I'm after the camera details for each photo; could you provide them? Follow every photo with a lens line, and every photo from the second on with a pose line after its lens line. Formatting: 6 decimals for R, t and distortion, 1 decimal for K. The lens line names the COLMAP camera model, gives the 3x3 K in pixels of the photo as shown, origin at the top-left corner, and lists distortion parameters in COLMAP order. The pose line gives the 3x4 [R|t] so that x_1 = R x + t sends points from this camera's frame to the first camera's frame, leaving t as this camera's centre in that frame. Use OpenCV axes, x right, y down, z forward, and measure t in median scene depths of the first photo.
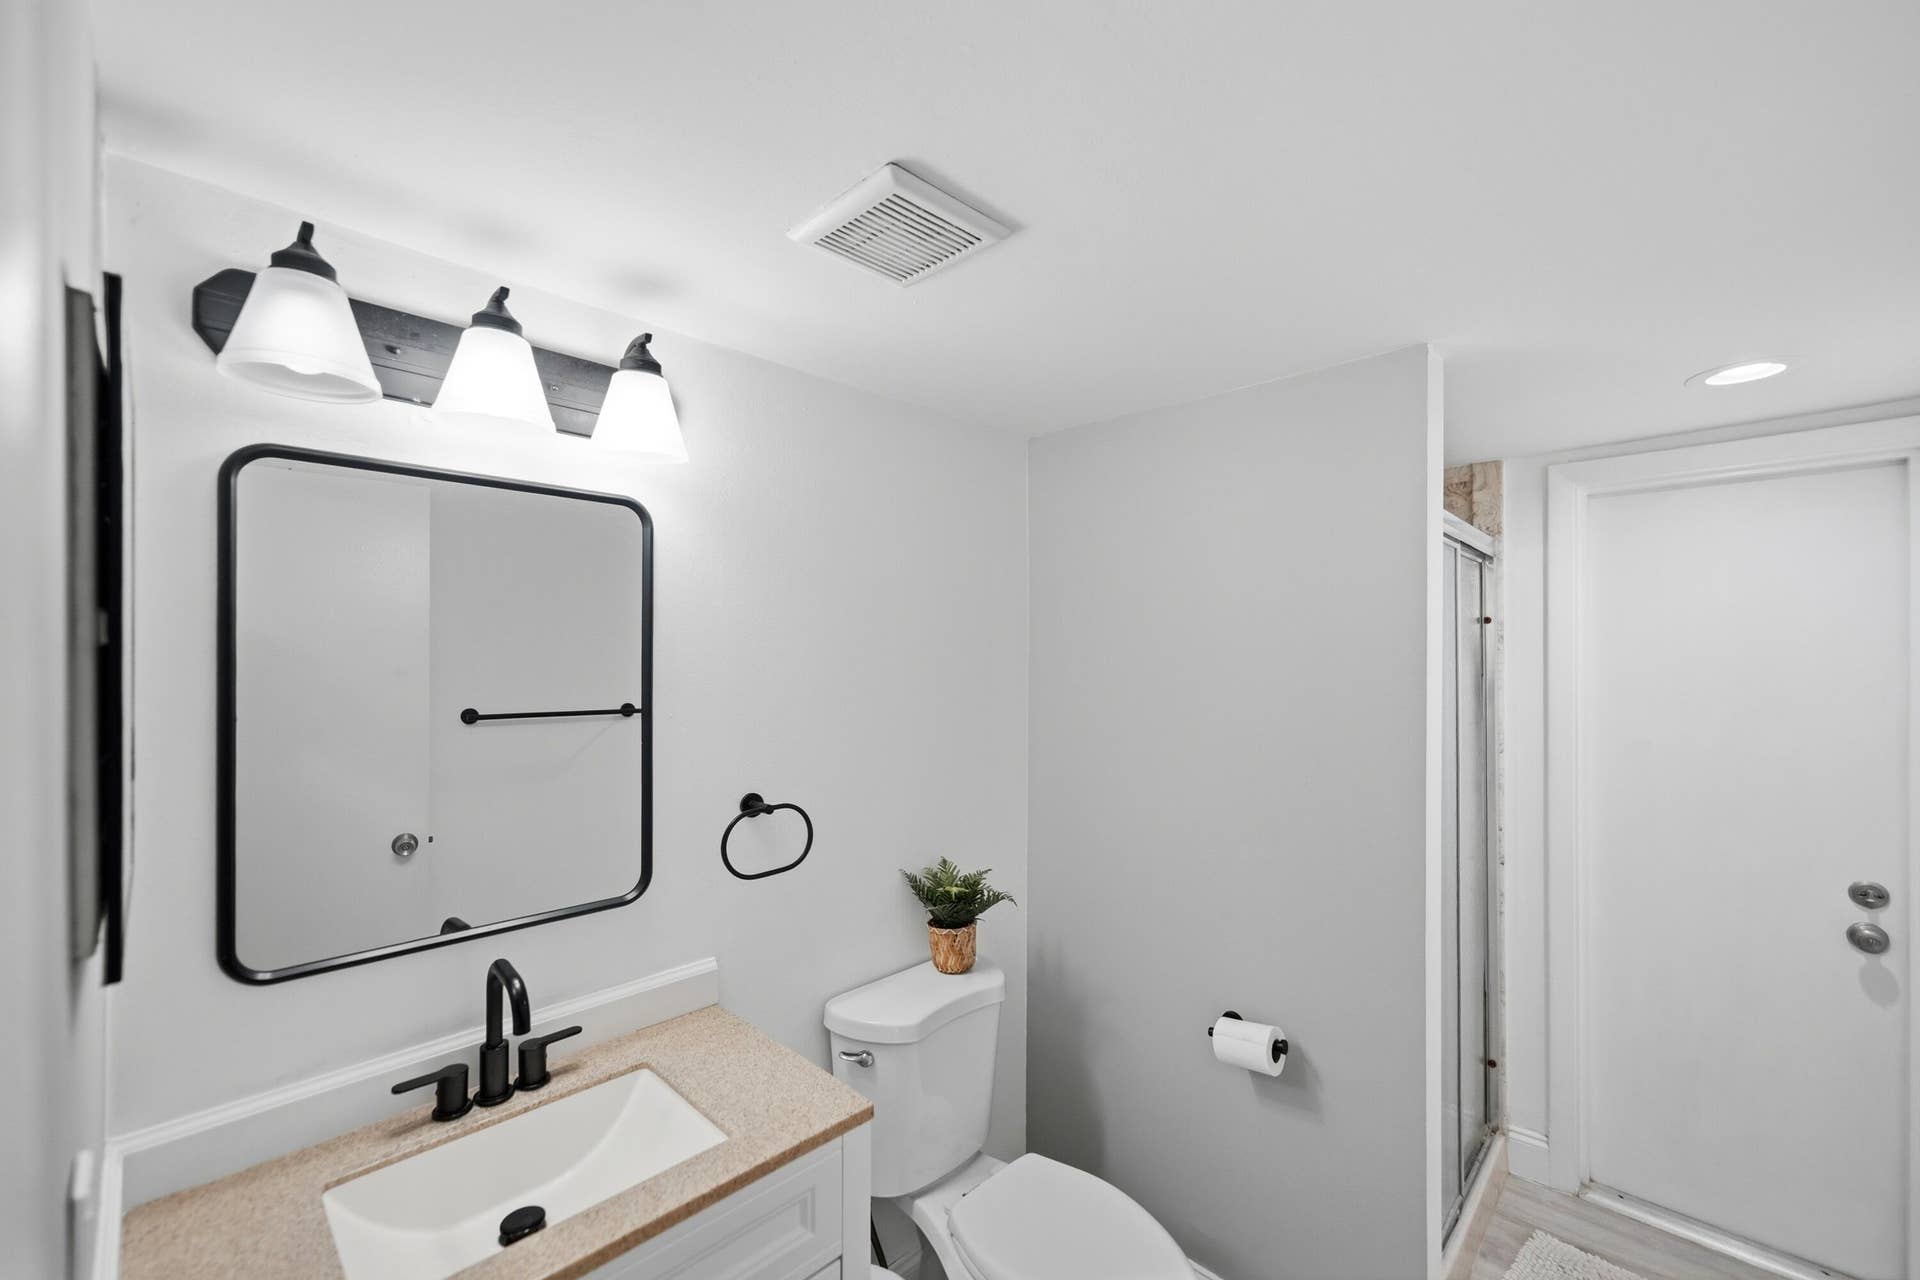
lens RADIAL K [[794.3, 0, 959.1], [0, 794.3, 659.6], [0, 0, 1]] dist [0.011479, 0.000679]
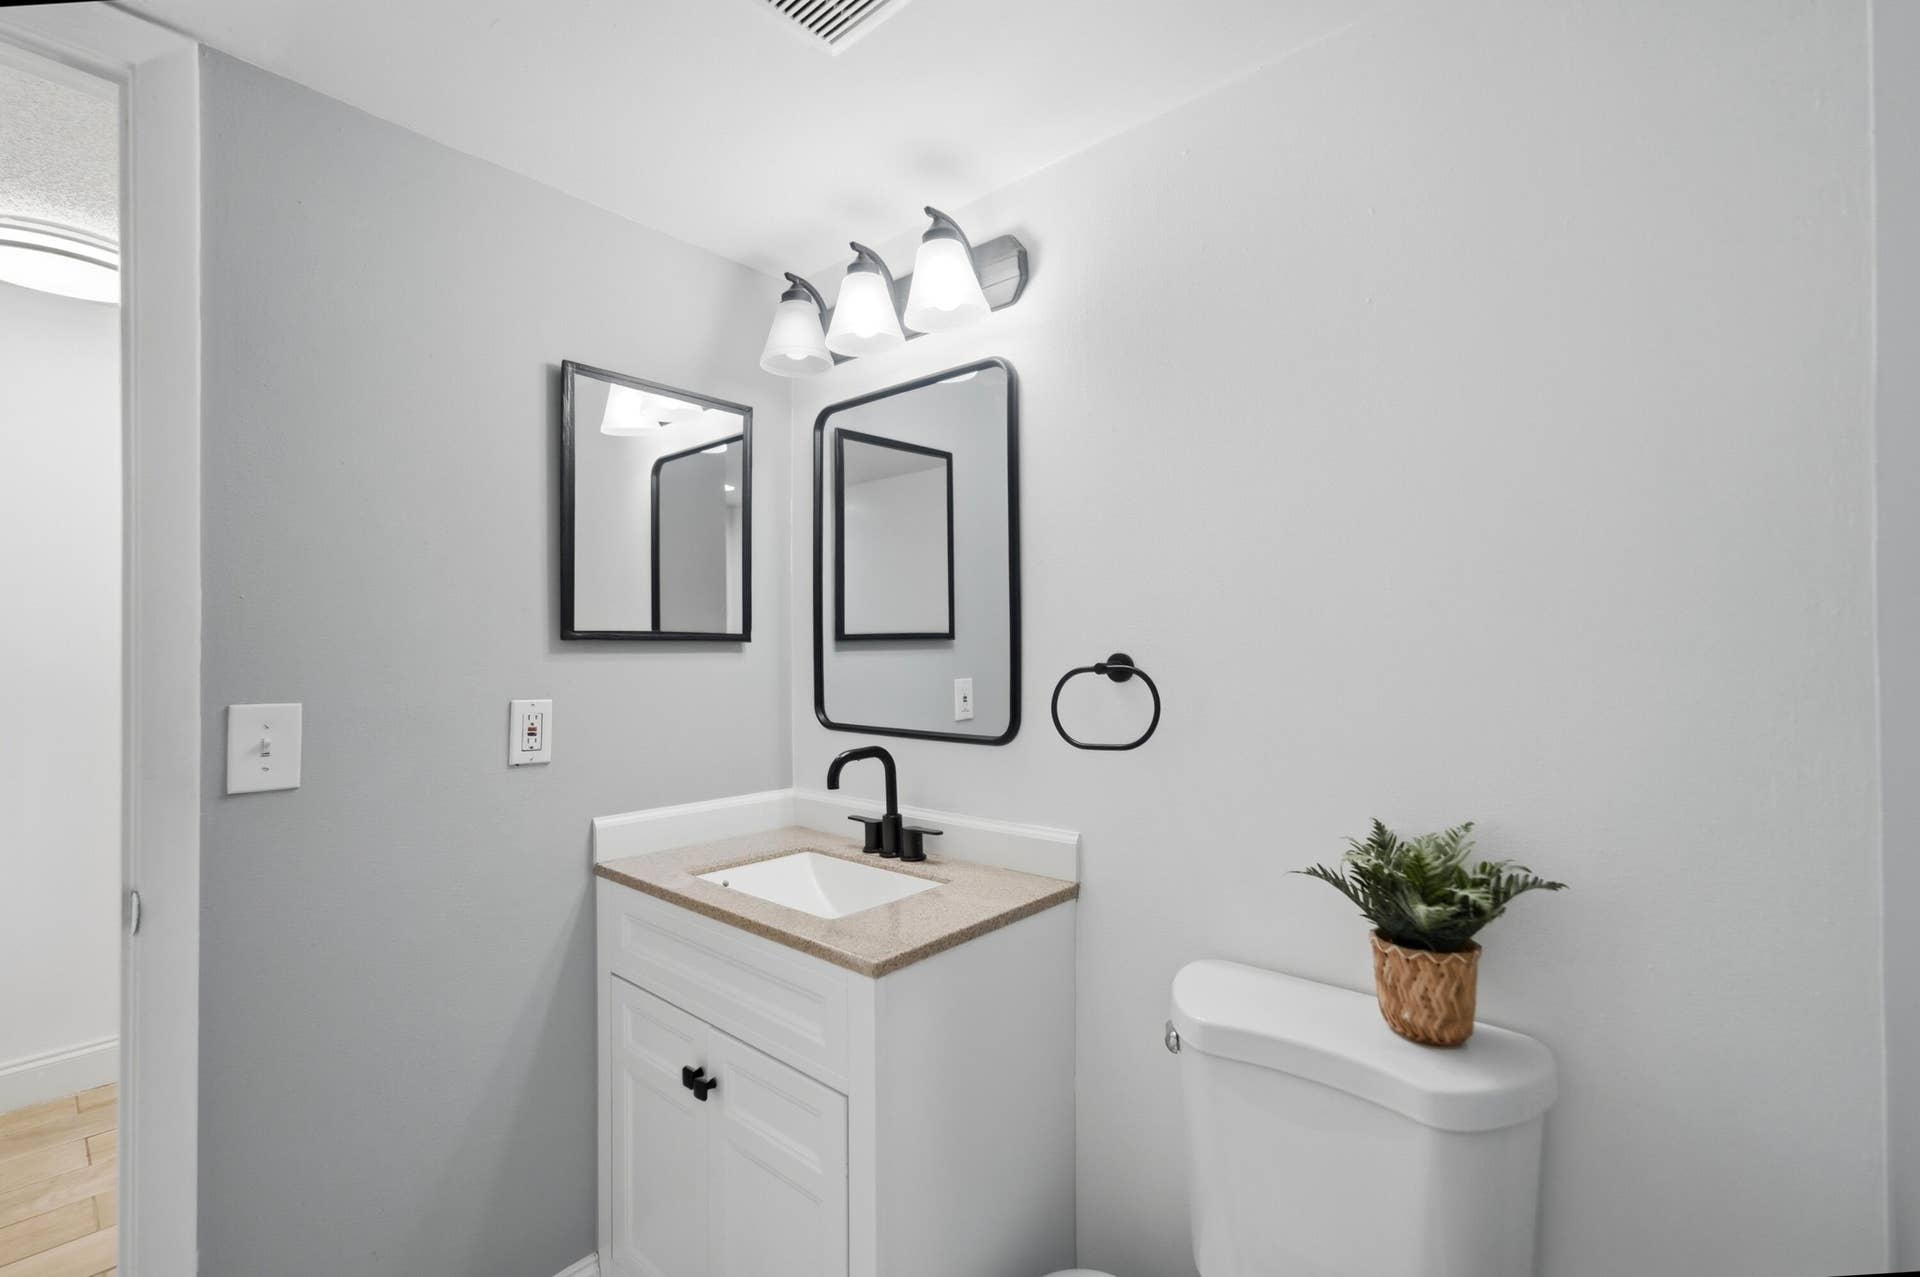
lens RADIAL K [[794.3, 0, 959.1], [0, 794.3, 658.1], [0, 0, 1]] dist [0.011479, 0.000679]
pose [[0.071563, -0.002749, -0.997432, 0.560175], [0.010486, 0.999943, -0.002004, 0.167813], [0.997381, -0.010315, 0.071588, 0.763950]]
